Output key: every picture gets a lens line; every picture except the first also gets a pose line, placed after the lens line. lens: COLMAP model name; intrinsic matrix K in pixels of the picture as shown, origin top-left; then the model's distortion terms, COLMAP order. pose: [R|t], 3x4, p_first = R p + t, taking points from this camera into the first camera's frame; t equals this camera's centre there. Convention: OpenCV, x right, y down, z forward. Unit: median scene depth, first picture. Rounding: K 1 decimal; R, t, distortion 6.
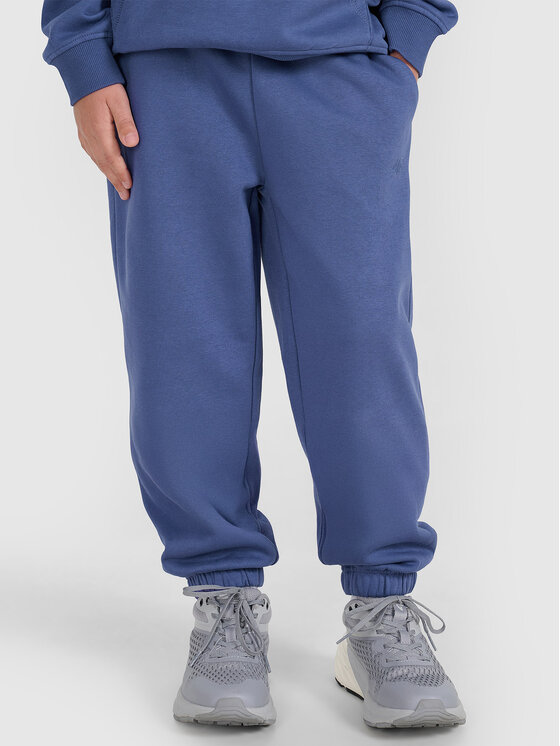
lens RADIAL K [[1525.7, 0, 280.0], [0, 1525.7, 373.0], [0, 0, 1]] dist [-0.303741, 0.053230]
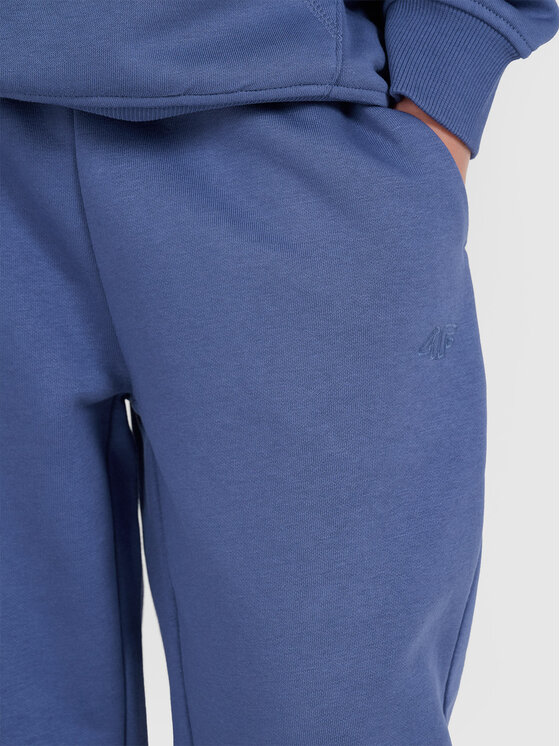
lens RADIAL K [[1630.7, 0, 280.0], [0, 1630.7, 373.0], [0, 0, 1]] dist [0.204205, -0.179798]
pose [[0.993319, 0.007153, -0.115182, 0.098615], [-0.015193, 0.997496, -0.069075, -0.099231], [0.114399, 0.070364, 0.990940, 0.522010]]
